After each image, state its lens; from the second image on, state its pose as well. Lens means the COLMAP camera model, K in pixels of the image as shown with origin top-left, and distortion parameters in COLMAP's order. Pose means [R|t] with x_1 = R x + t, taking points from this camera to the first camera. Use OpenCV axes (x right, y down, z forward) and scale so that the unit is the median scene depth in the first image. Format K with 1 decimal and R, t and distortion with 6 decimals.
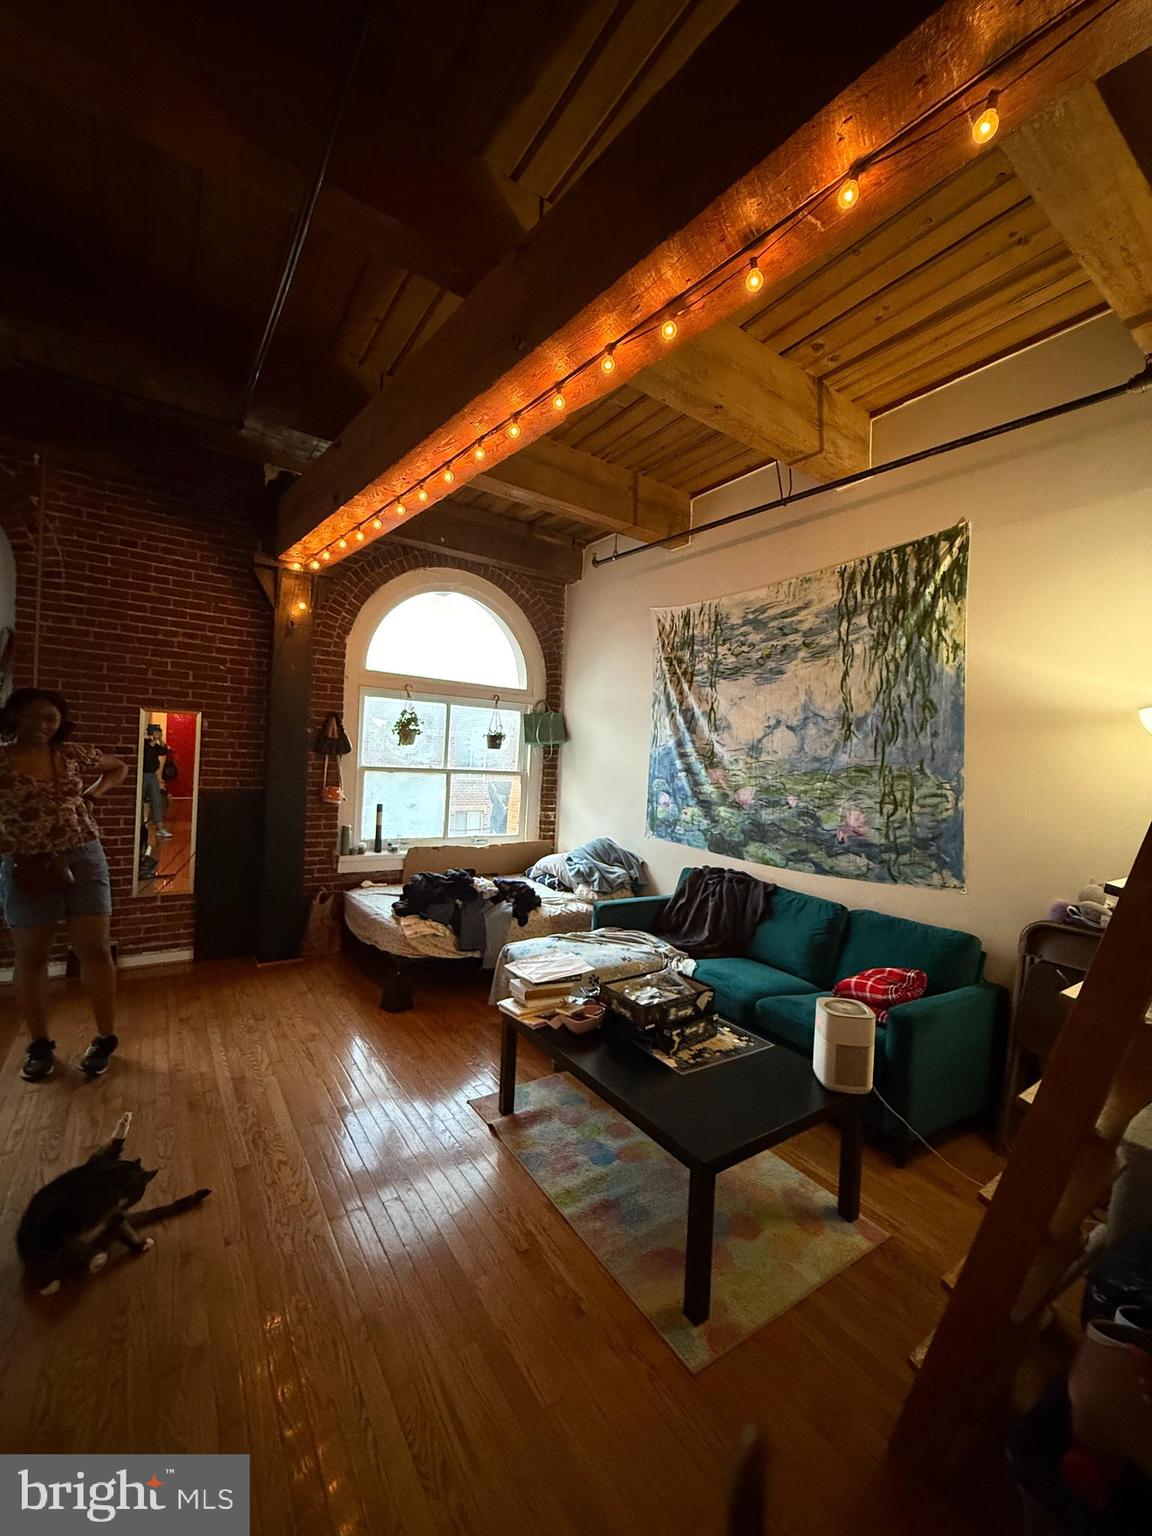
lens RADIAL K [[615.3, 0, 574.3], [0, 615.3, 762.0], [0, 0, 1]] dist [0.002304, 0.000485]
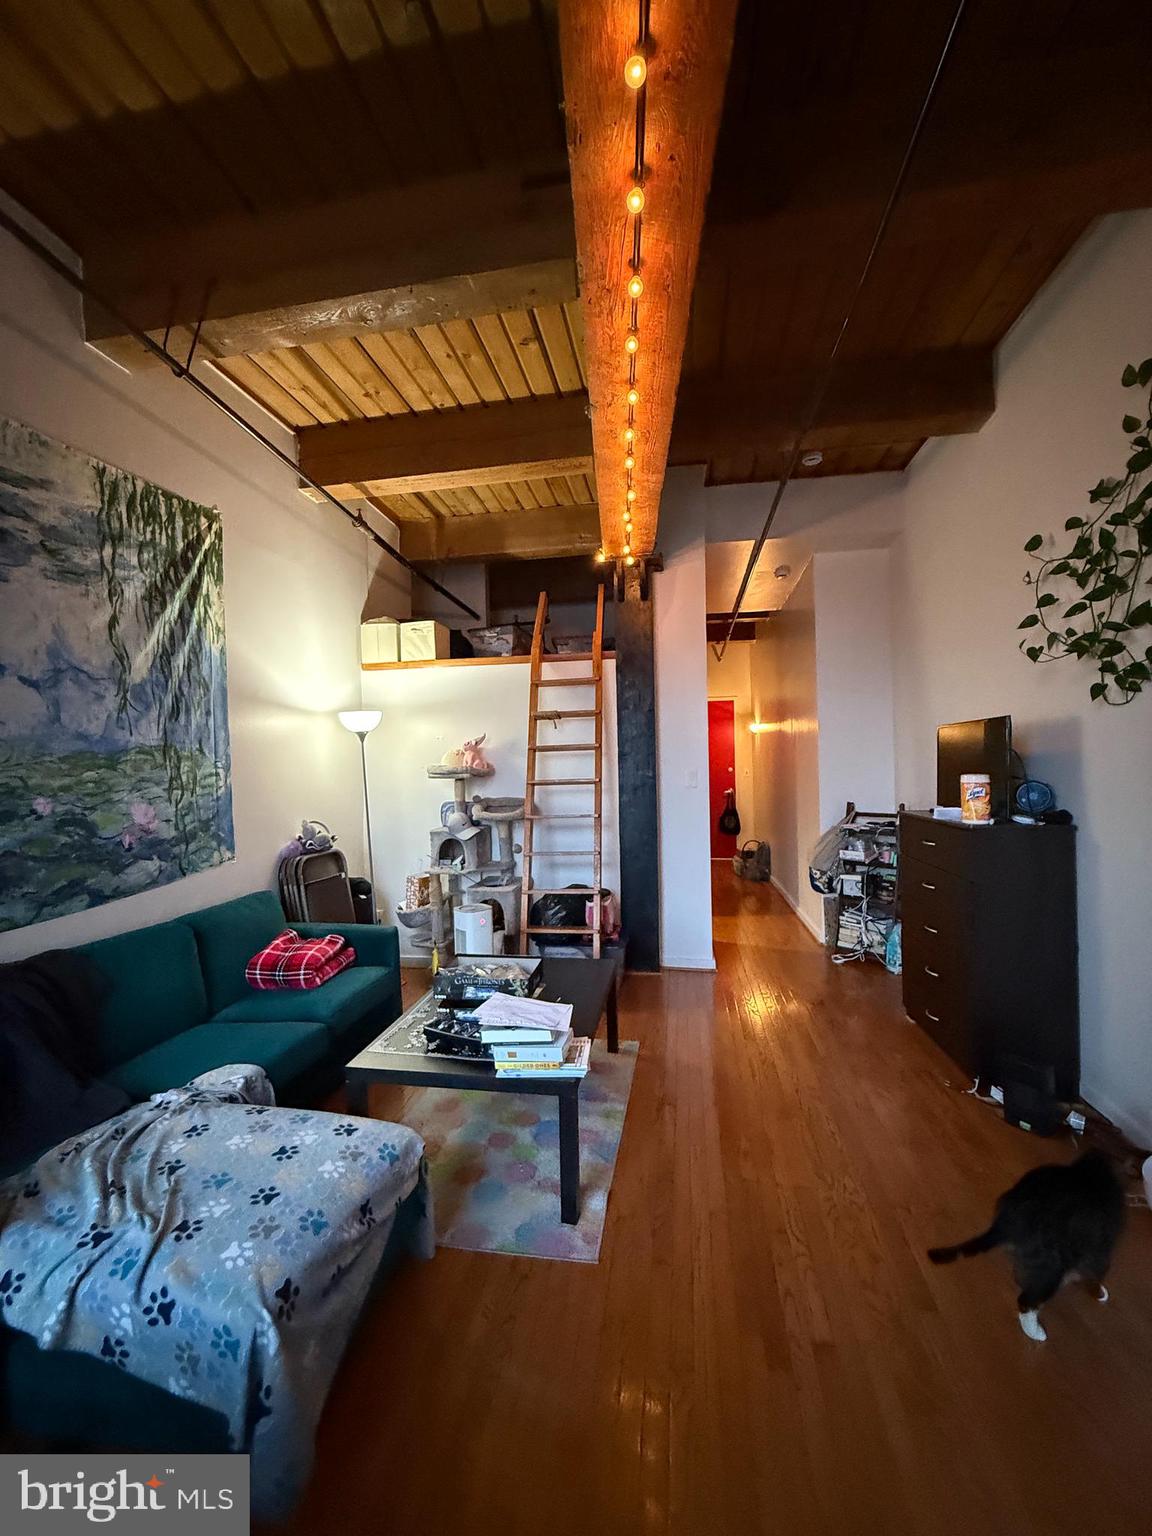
lens RADIAL K [[615.3, 0, 577.0], [0, 615.3, 761.4], [0, 0, 1]] dist [0.002304, 0.000485]
pose [[-0.717209, -0.029492, 0.696234, -0.482687], [-0.009140, 0.999416, 0.032920, -0.004792], [-0.696799, 0.017247, -0.717060, 1.188982]]
